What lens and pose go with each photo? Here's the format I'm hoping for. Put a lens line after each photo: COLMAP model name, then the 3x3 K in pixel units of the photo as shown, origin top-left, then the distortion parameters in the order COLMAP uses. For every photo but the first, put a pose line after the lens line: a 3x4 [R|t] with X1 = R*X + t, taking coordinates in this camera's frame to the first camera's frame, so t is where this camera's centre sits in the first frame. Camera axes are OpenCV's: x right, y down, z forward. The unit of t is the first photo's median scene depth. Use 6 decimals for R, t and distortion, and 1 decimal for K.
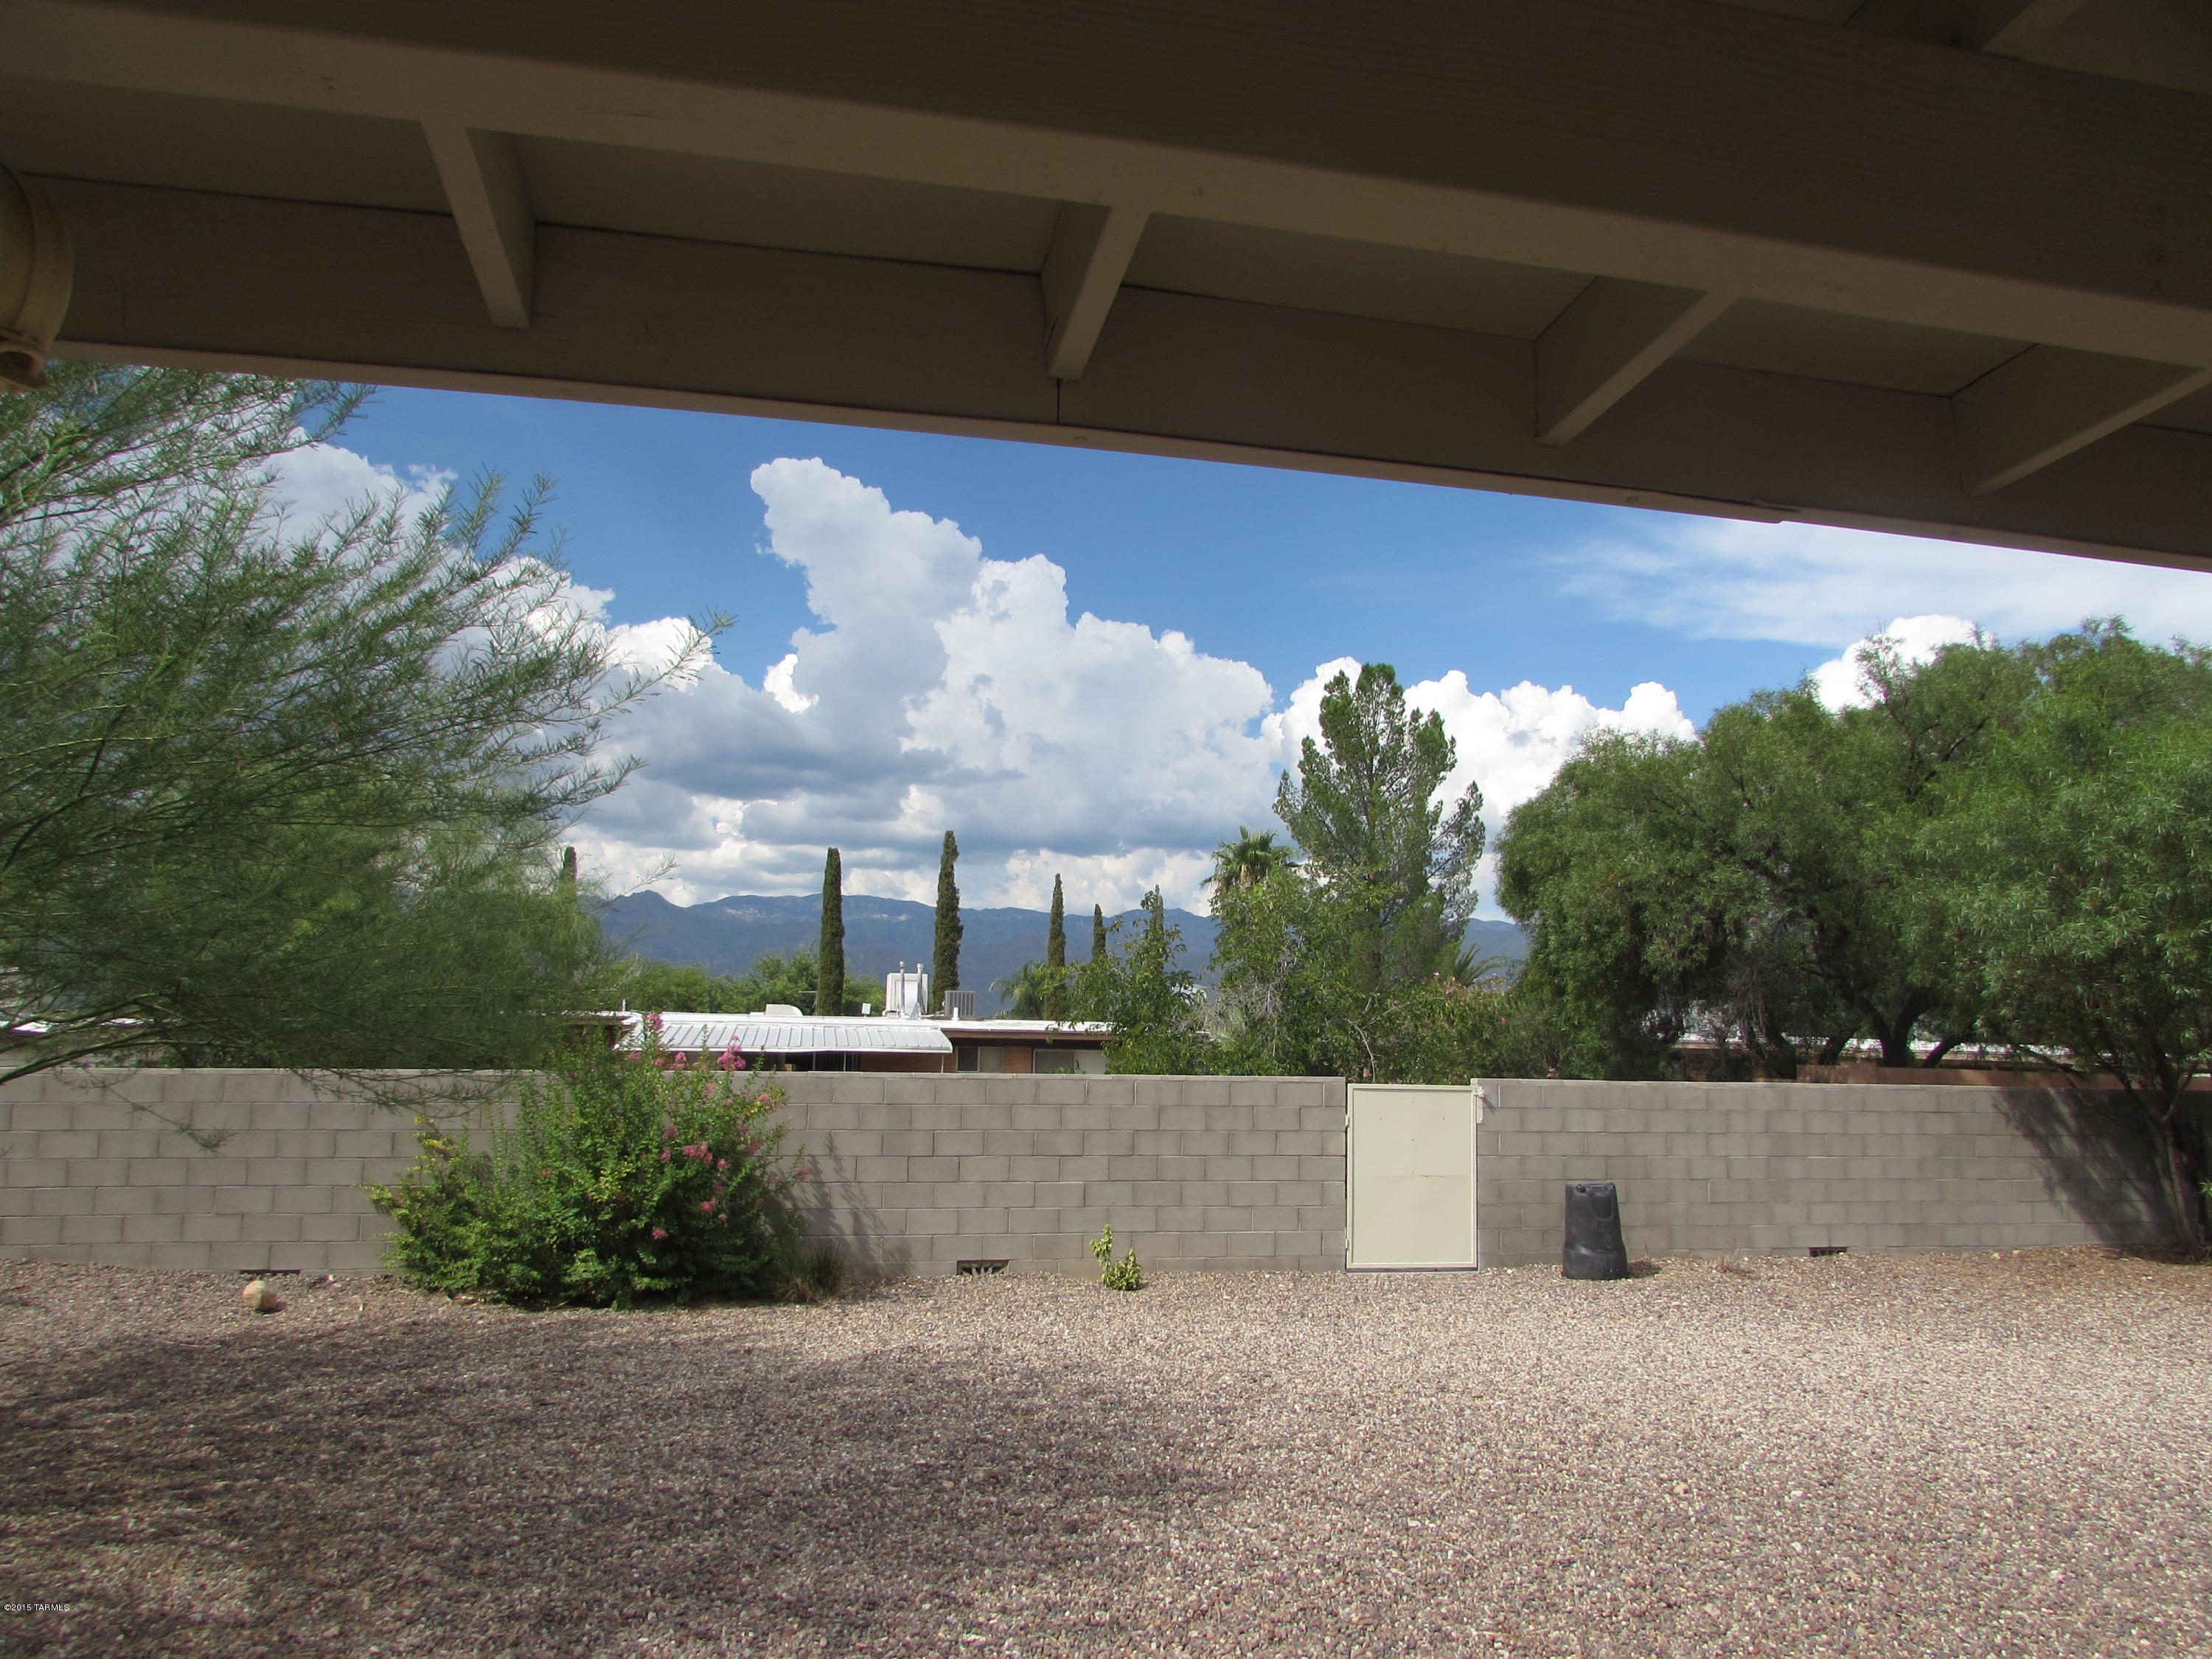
lens RADIAL K [[1571.7, 0, 1100.5], [0, 1571.7, 838.3], [0, 0, 1]] dist [-0.011473, -0.000776]
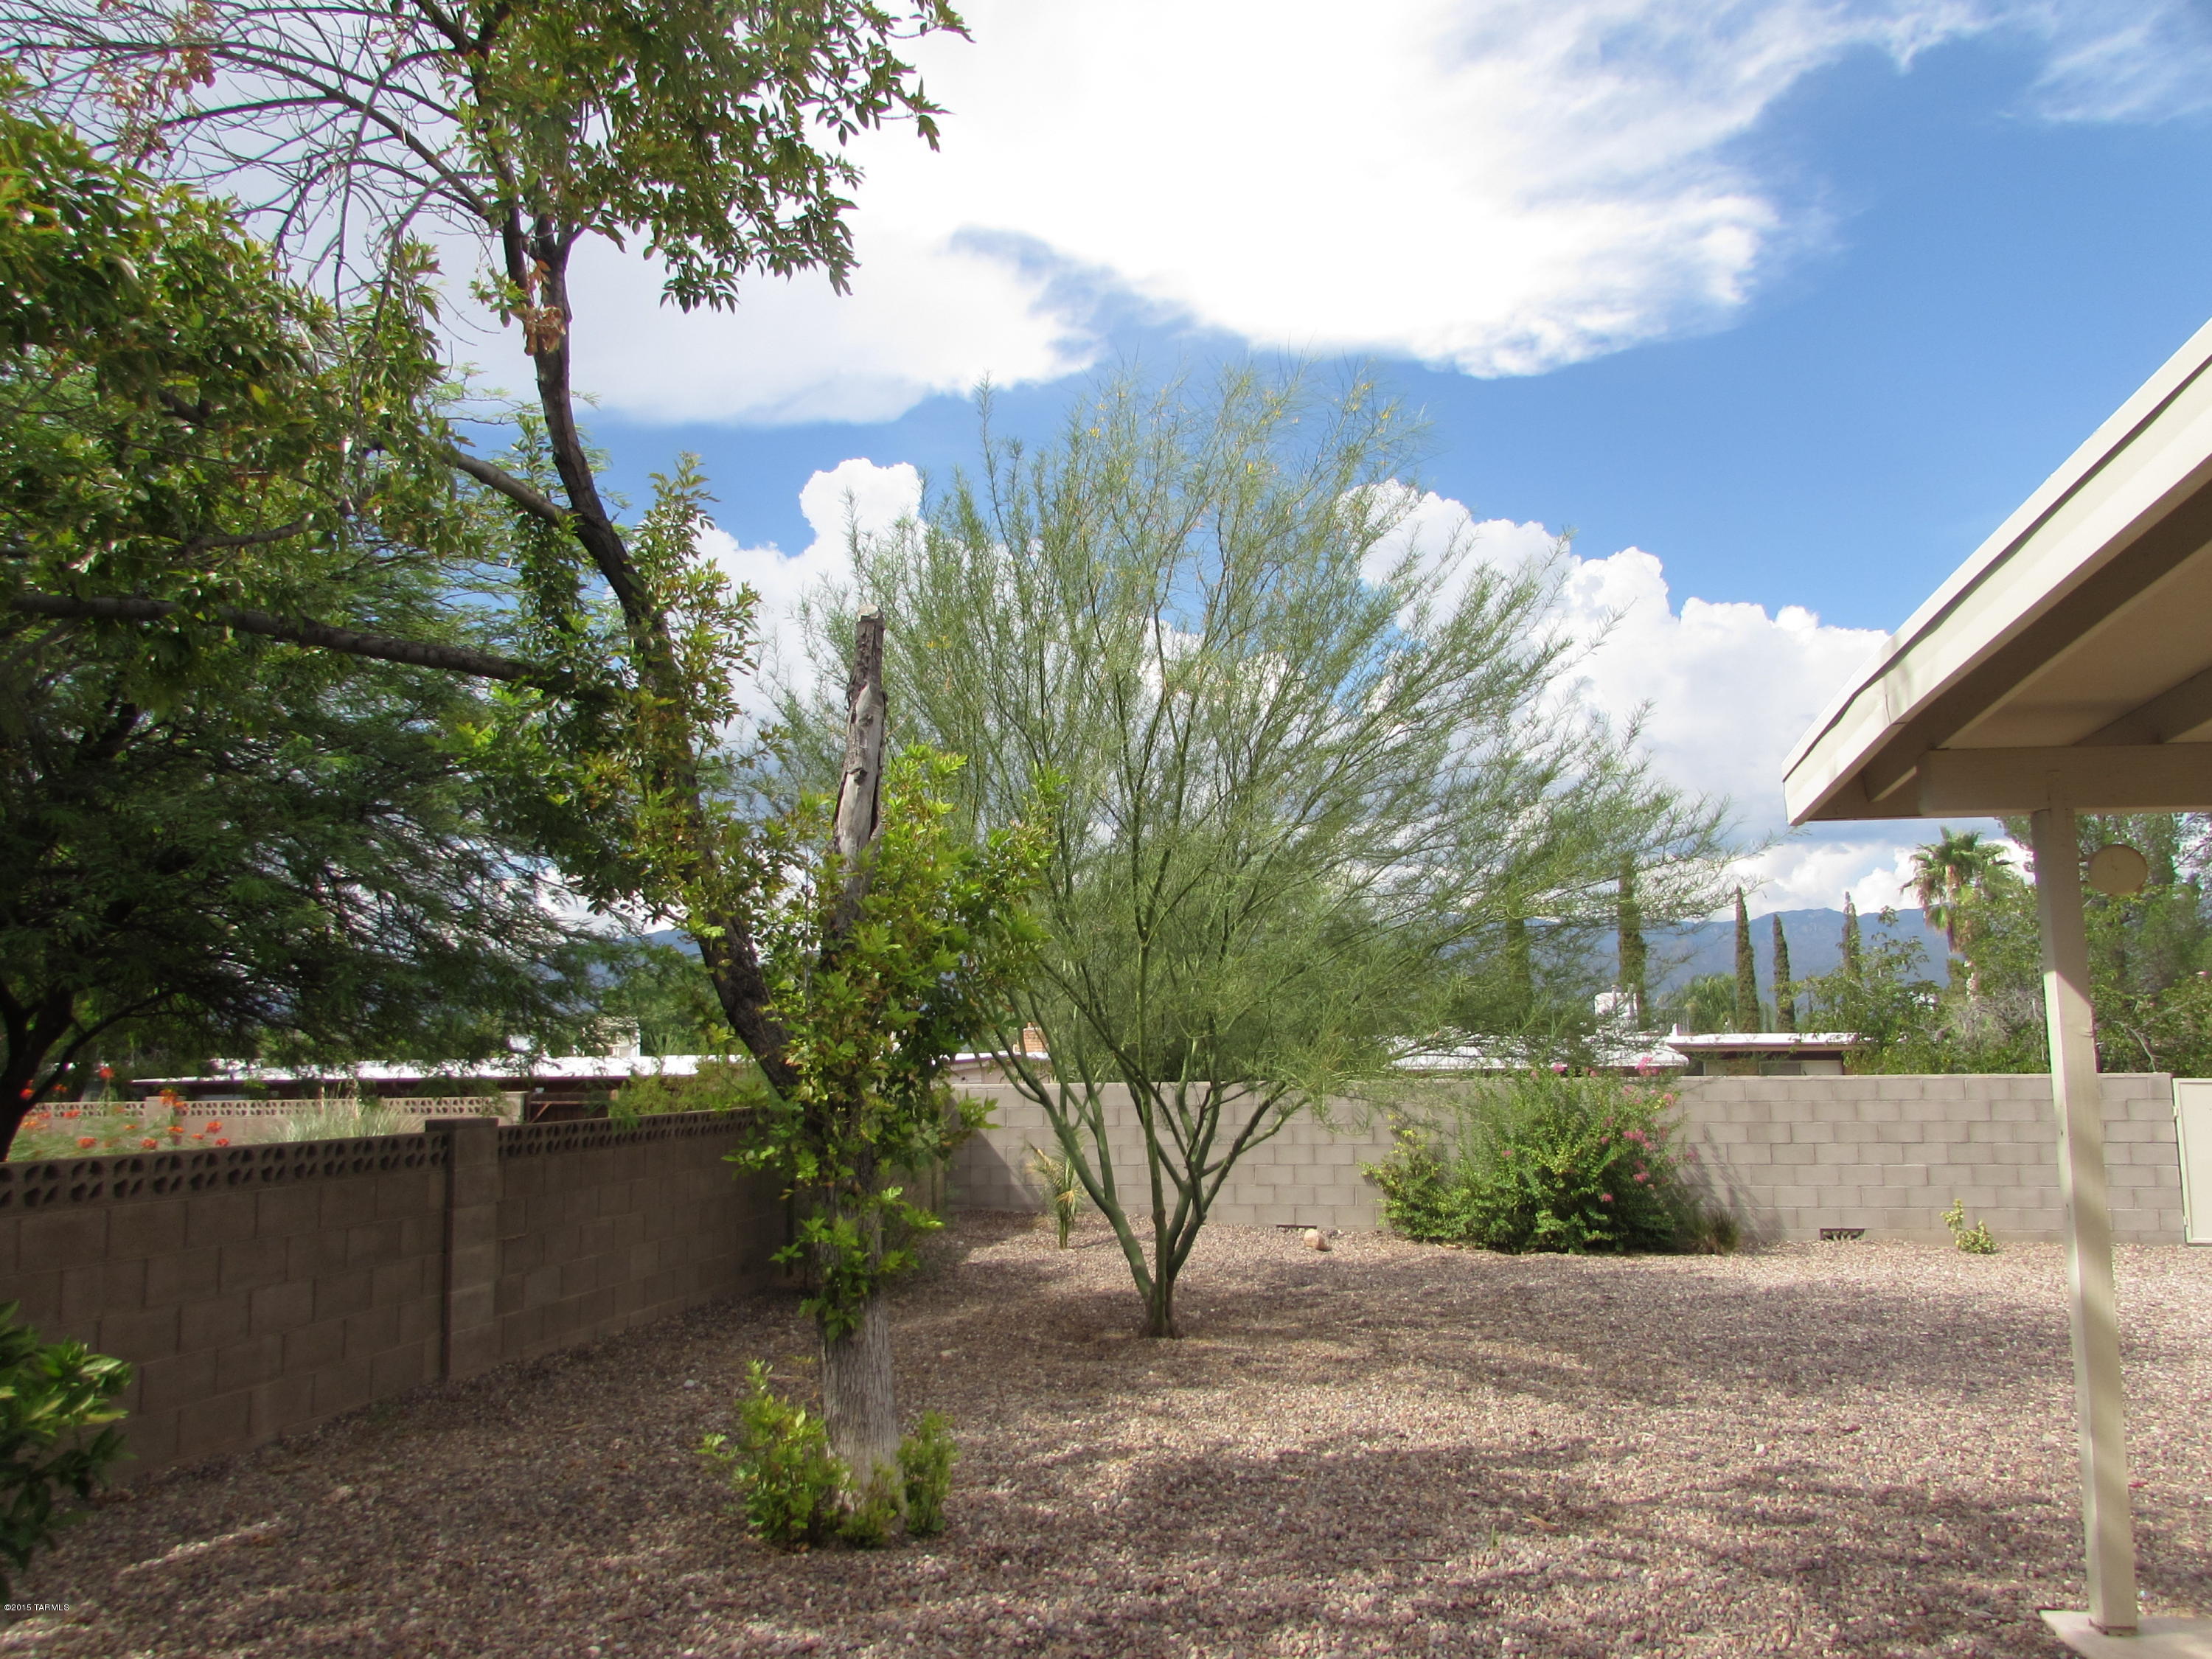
lens RADIAL K [[1571.7, 0, 1110.0], [0, 1571.7, 841.5], [0, 0, 1]] dist [-0.011473, -0.000776]
pose [[0.927841, -0.073714, -0.365619, -0.136513], [0.069328, 0.997277, -0.025130, -0.040037], [0.366476, -0.002031, 0.930425, -0.340495]]
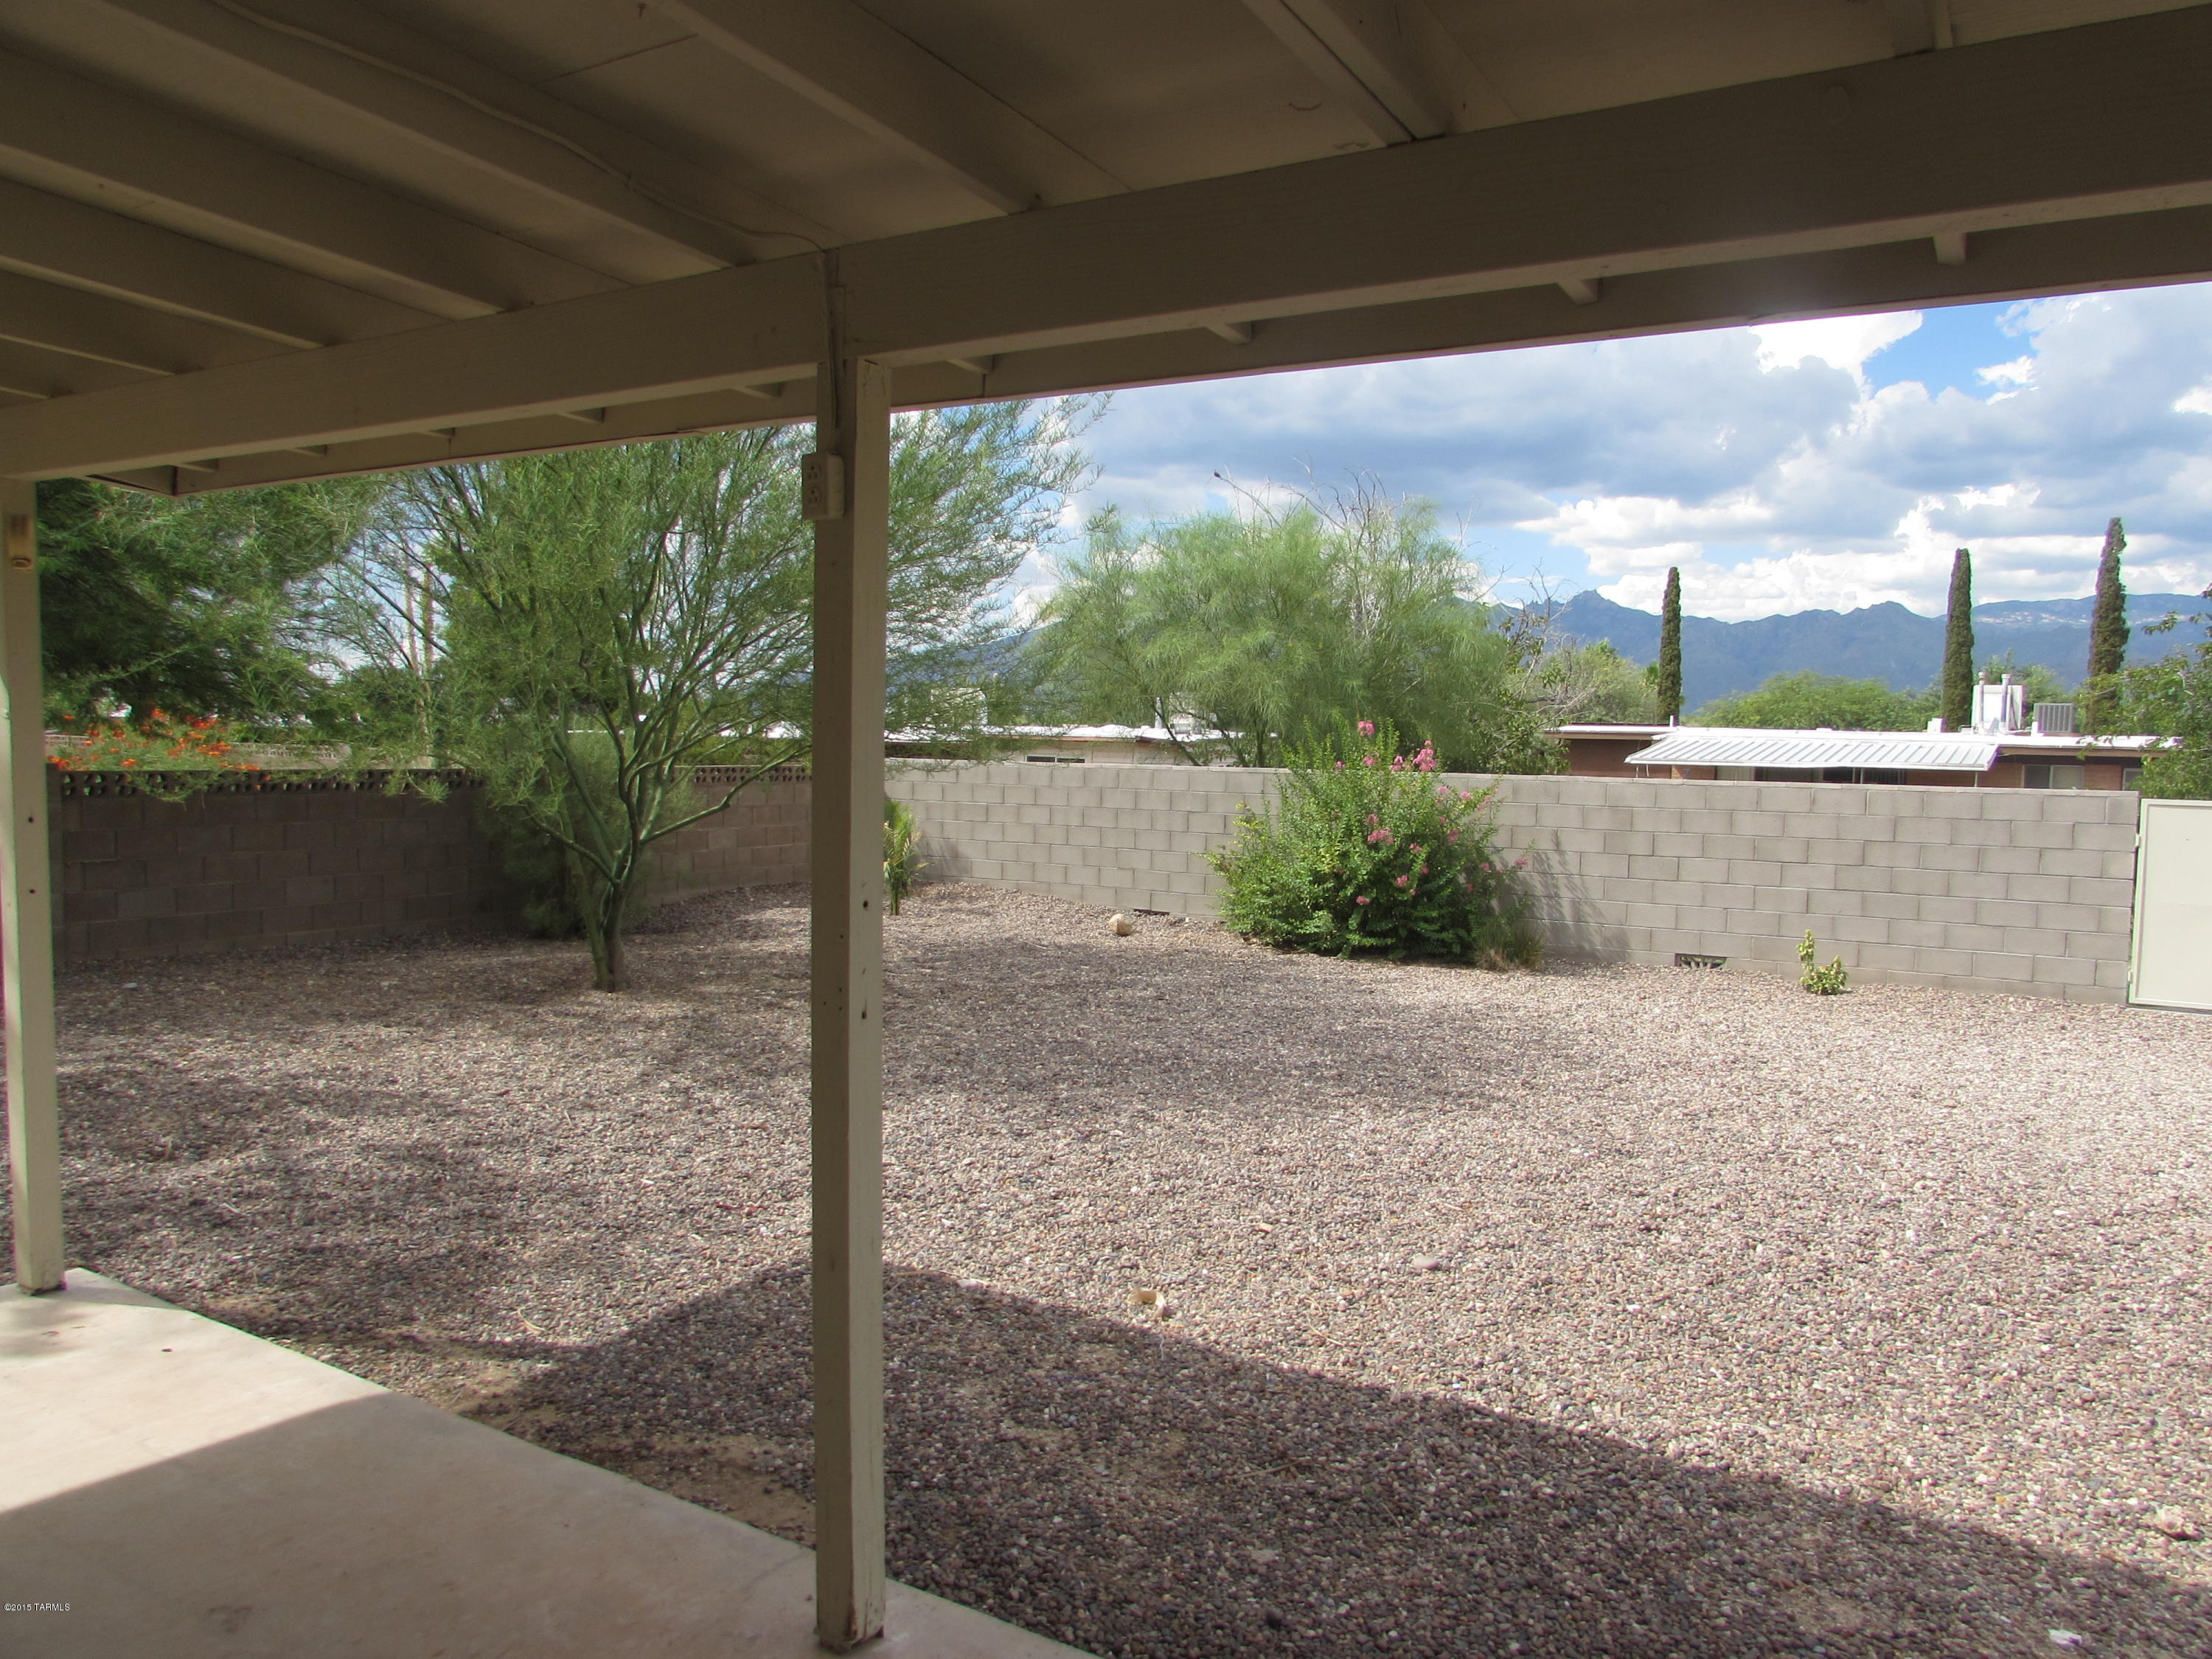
lens RADIAL K [[1571.7, 0, 1112.8], [0, 1571.7, 814.0], [0, 0, 1]] dist [-0.011473, -0.000776]
pose [[0.737715, 0.031542, -0.674376, 0.345815], [0.077743, 0.988294, 0.131269, 0.005638], [0.670622, -0.149267, 0.726627, -0.019021]]
